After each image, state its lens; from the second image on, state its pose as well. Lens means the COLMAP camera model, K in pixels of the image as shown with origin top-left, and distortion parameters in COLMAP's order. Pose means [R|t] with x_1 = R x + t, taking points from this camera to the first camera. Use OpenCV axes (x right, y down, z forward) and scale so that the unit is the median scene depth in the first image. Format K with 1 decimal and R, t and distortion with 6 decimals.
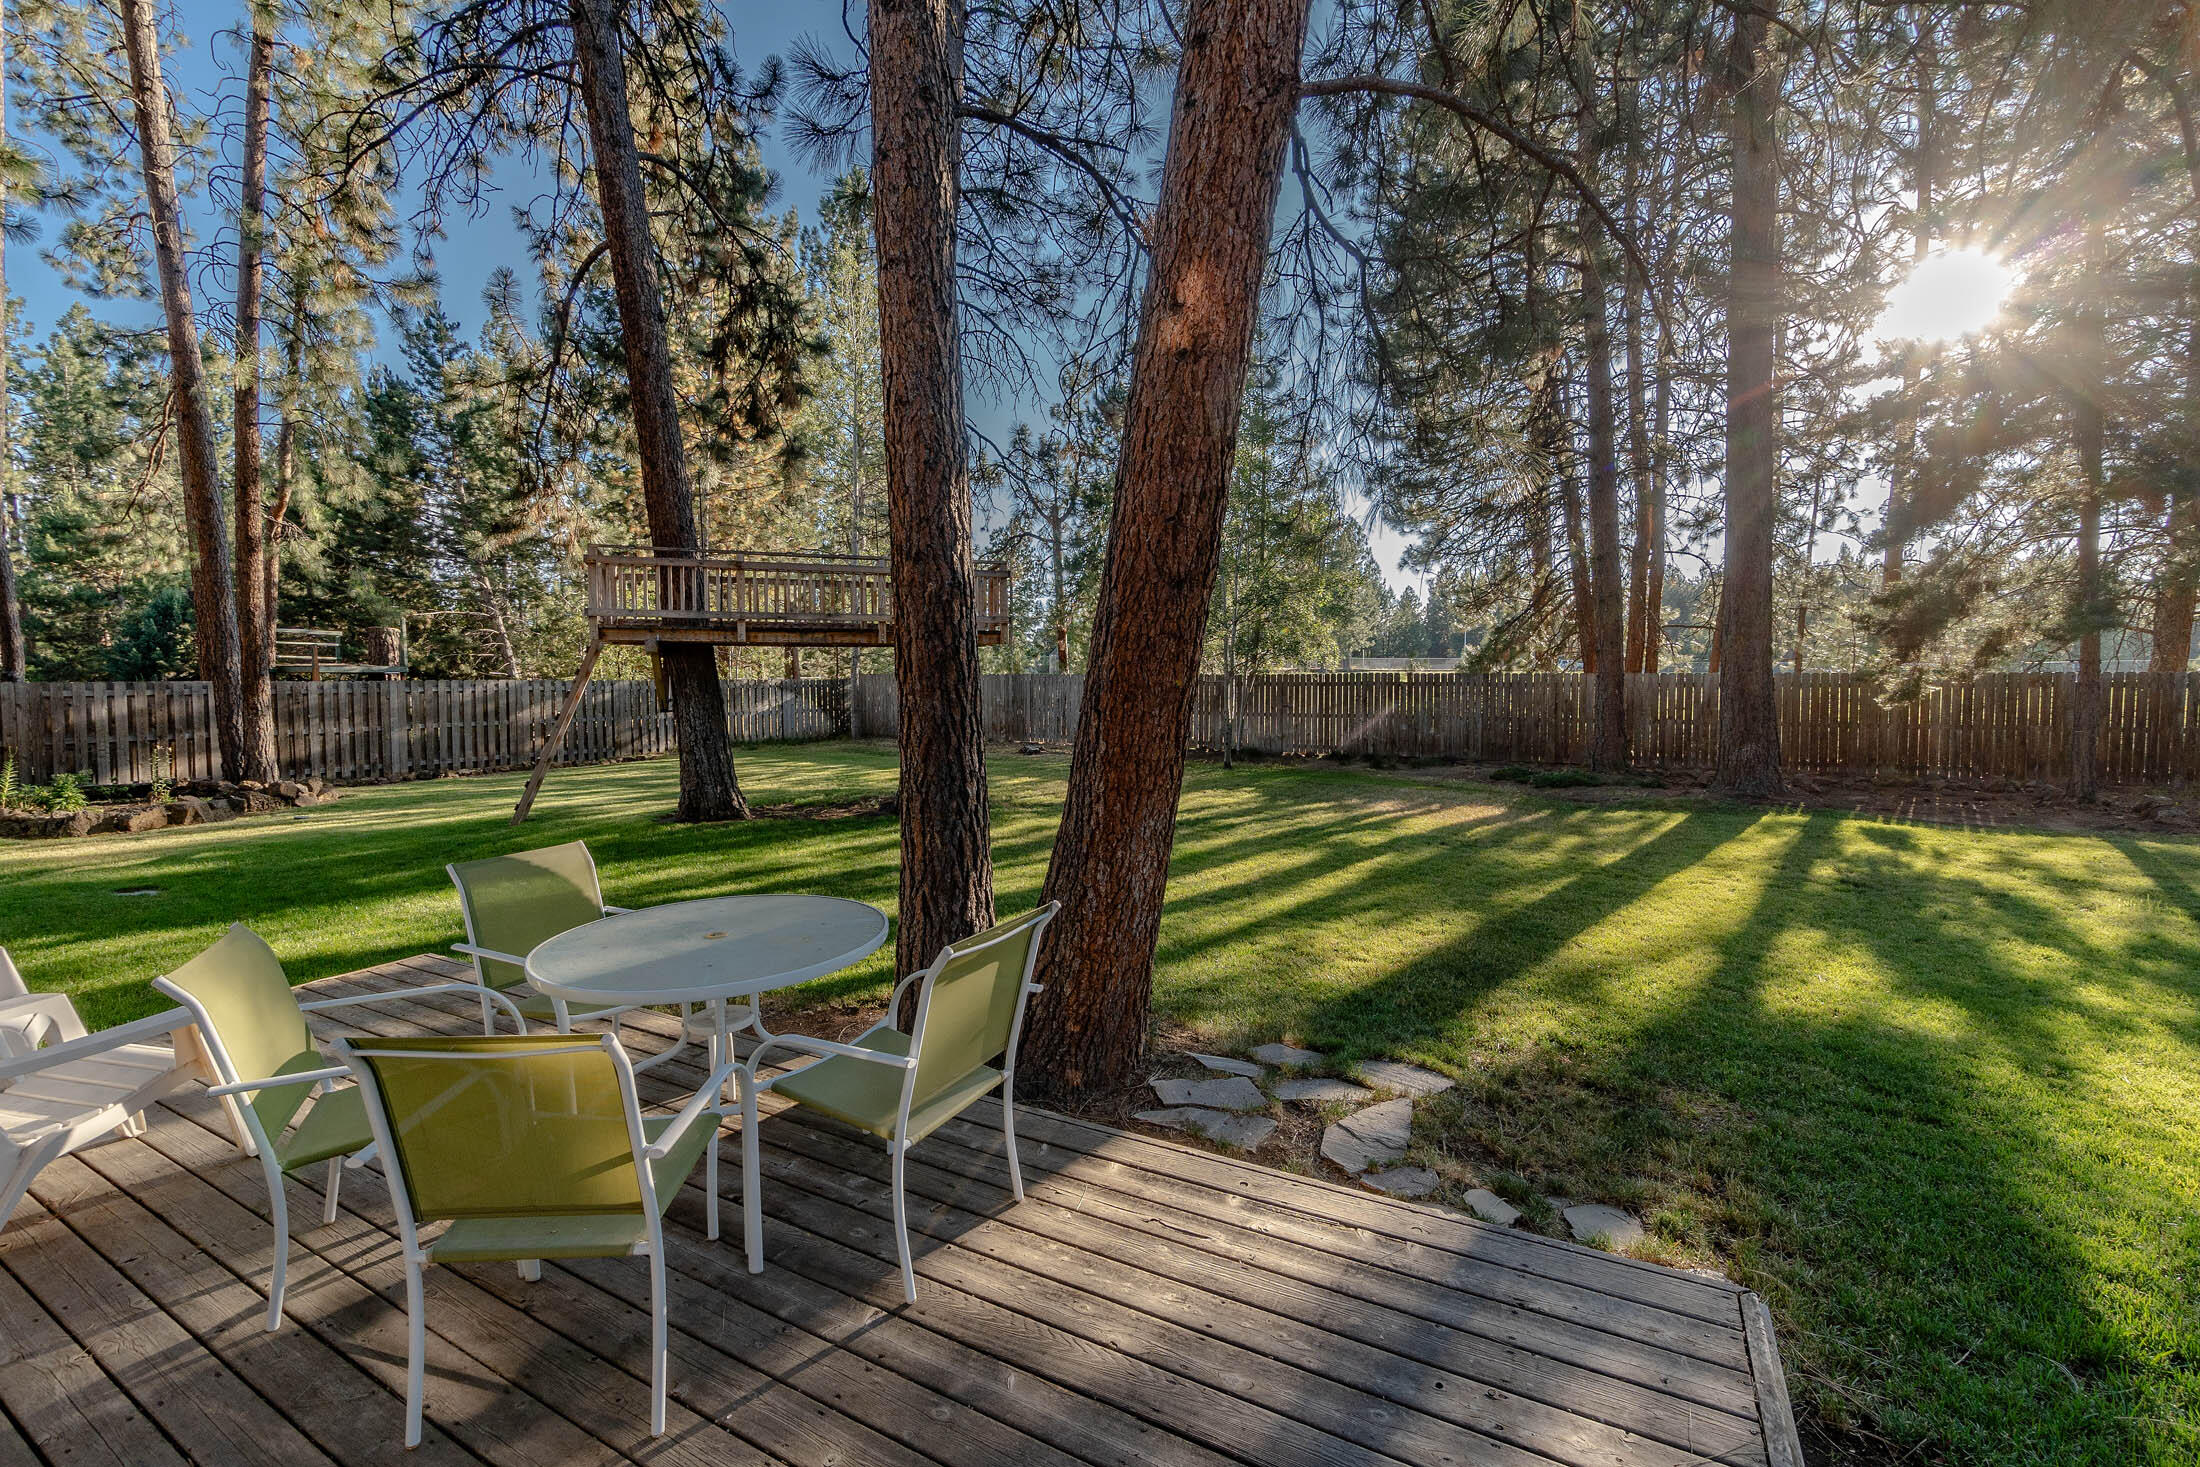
lens RADIAL K [[962.6, 0, 1115.2], [0, 962.6, 734.3], [0, 0, 1]] dist [0.007149, -0.003332]
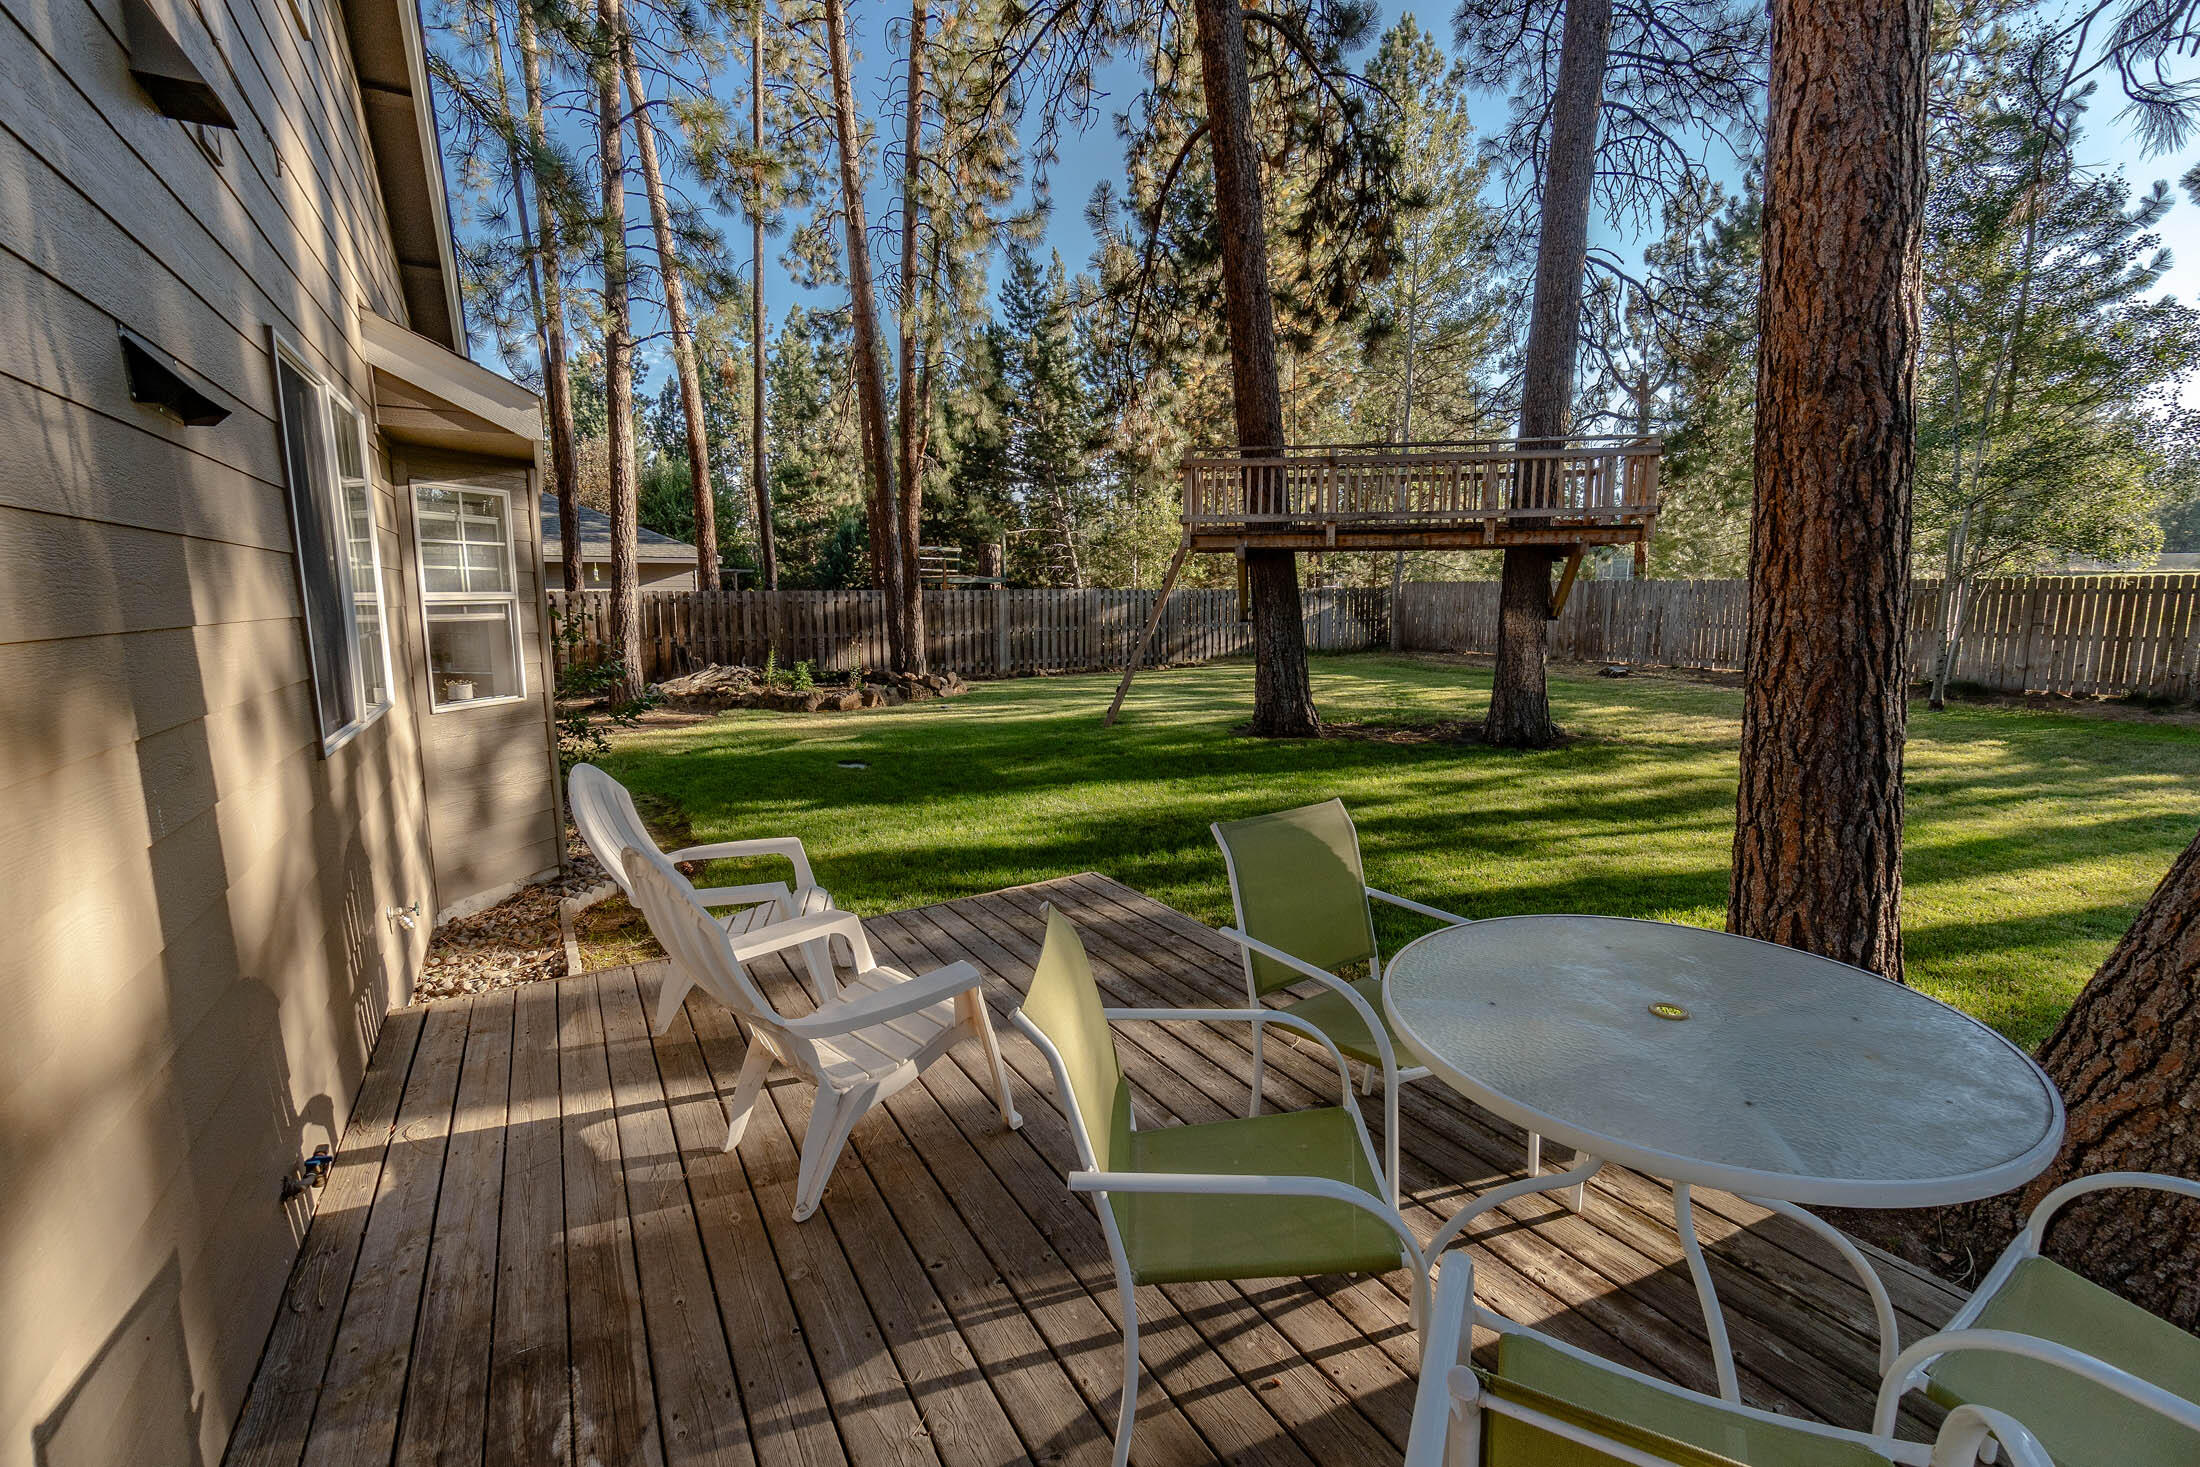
lens RADIAL K [[962.6, 0, 1104.0], [0, 962.6, 742.2], [0, 0, 1]] dist [0.007149, -0.003332]
pose [[0.870238, 0.076699, -0.486624, -0.088839], [-0.026825, 0.993718, 0.108652, -0.003024], [0.491900, -0.081500, 0.866829, 0.064136]]
